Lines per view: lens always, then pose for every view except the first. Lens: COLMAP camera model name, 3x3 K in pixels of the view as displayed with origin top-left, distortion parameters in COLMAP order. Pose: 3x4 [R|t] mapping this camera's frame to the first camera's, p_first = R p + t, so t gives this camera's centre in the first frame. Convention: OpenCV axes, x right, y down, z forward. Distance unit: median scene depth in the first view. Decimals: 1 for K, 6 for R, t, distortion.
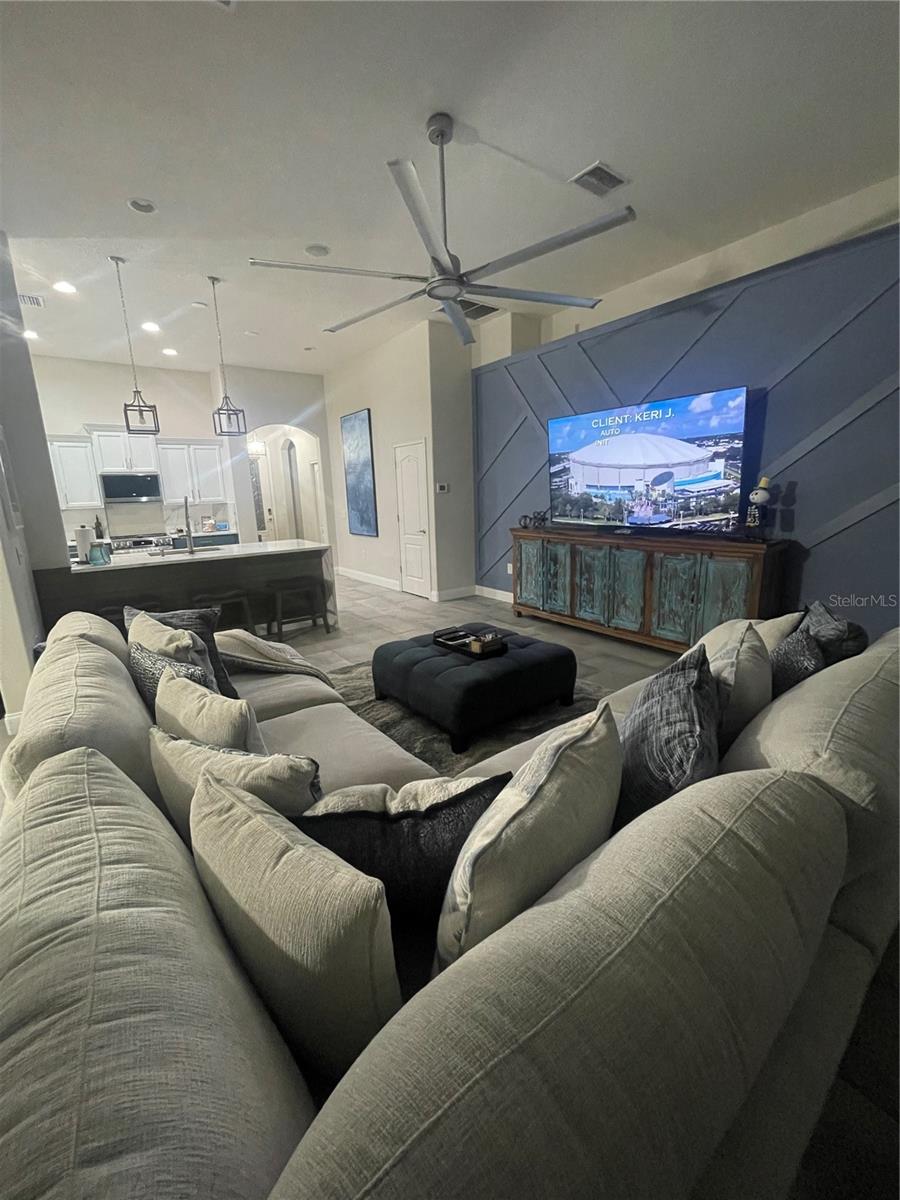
lens RADIAL K [[483.1, 0, 443.6], [0, 483.1, 590.7], [0, 0, 1]] dist [-0.001184, 0.000108]
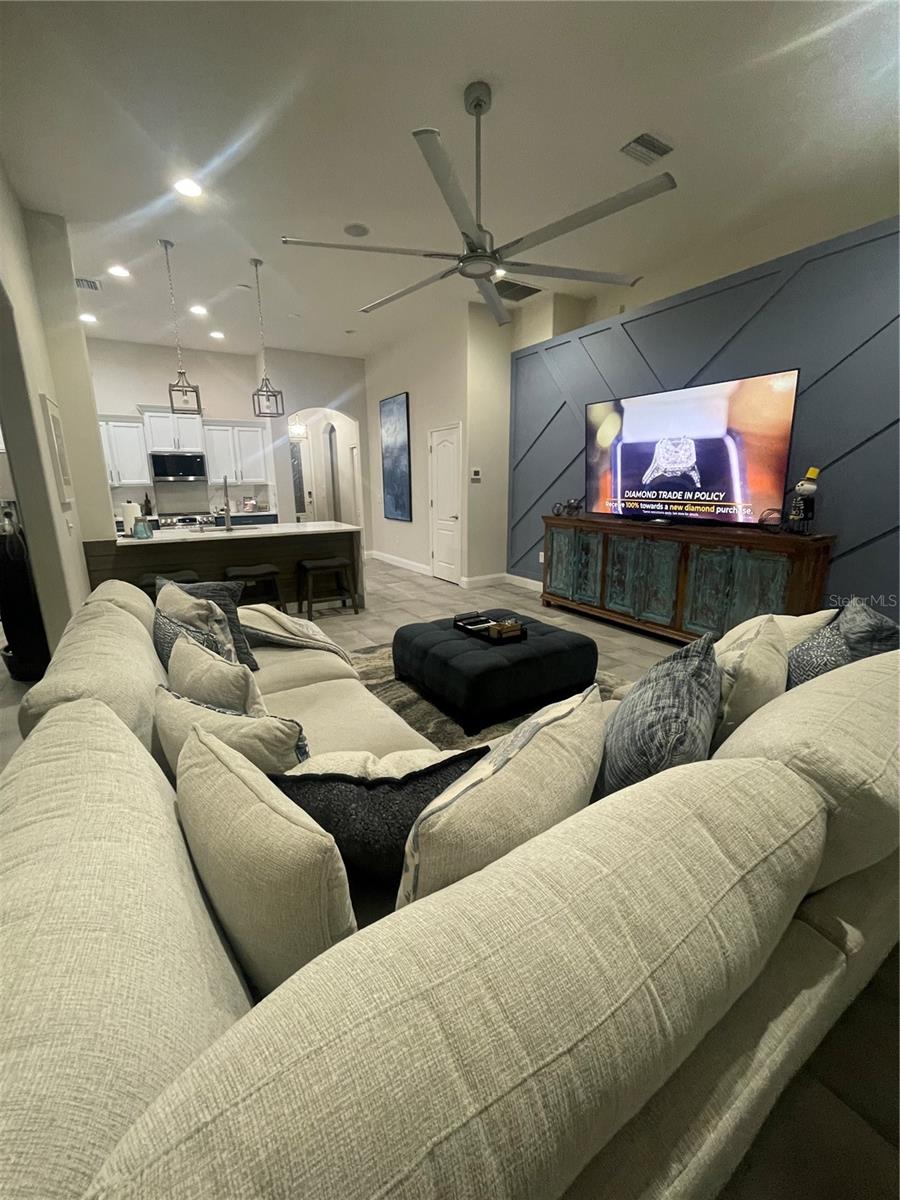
lens RADIAL K [[483.1, 0, 443.6], [0, 483.1, 590.7], [0, 0, 1]] dist [-0.001184, 0.000108]
pose [[0.996108, 0.040925, -0.078062, 0.026110], [-0.039073, 0.998921, 0.025110, 0.007701], [0.079006, -0.021962, 0.996632, 0.001550]]
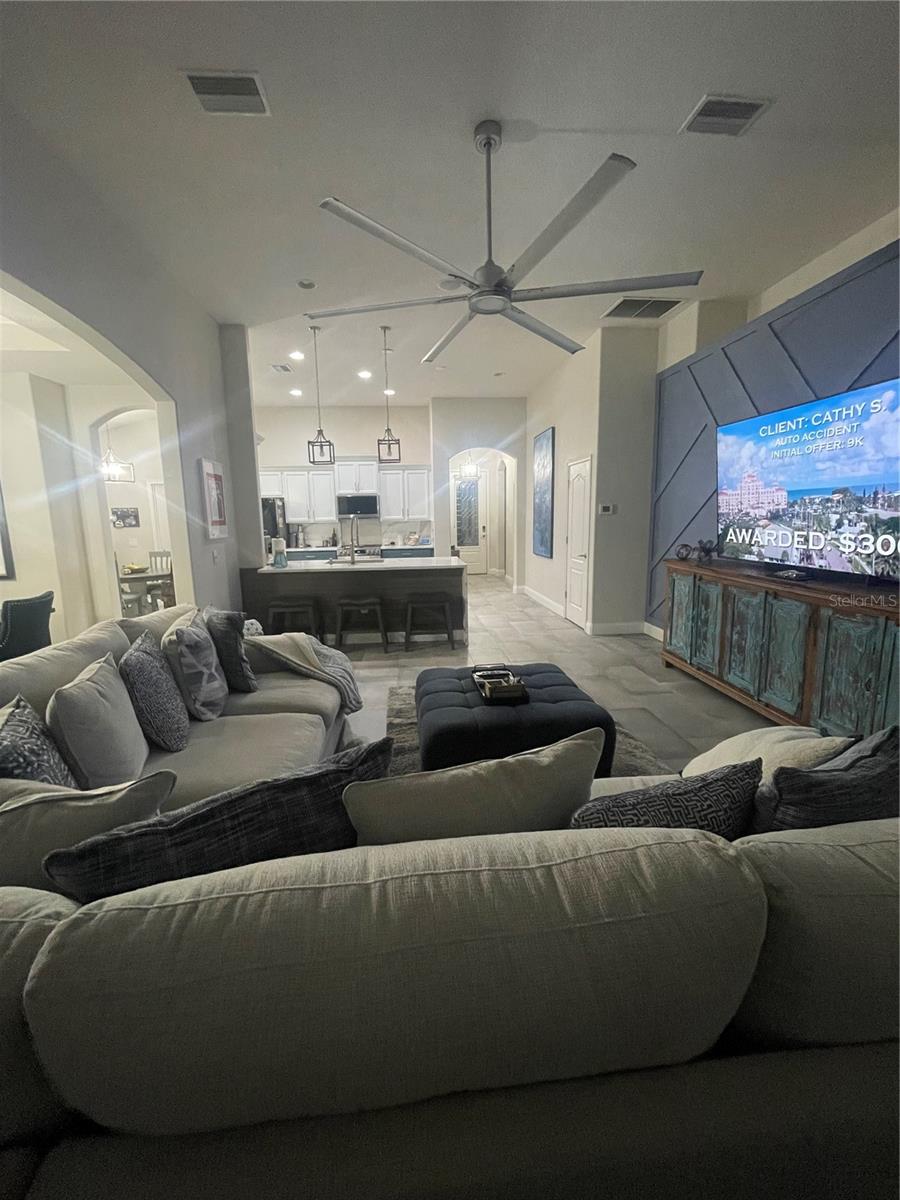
lens RADIAL K [[483.1, 0, 443.6], [0, 483.1, 590.7], [0, 0, 1]] dist [-0.001184, 0.000108]
pose [[0.856225, 0.095313, -0.507735, 0.311551], [-0.112635, 0.993631, -0.003416, -0.038452], [0.504175, 0.060114, 0.861507, 0.124447]]
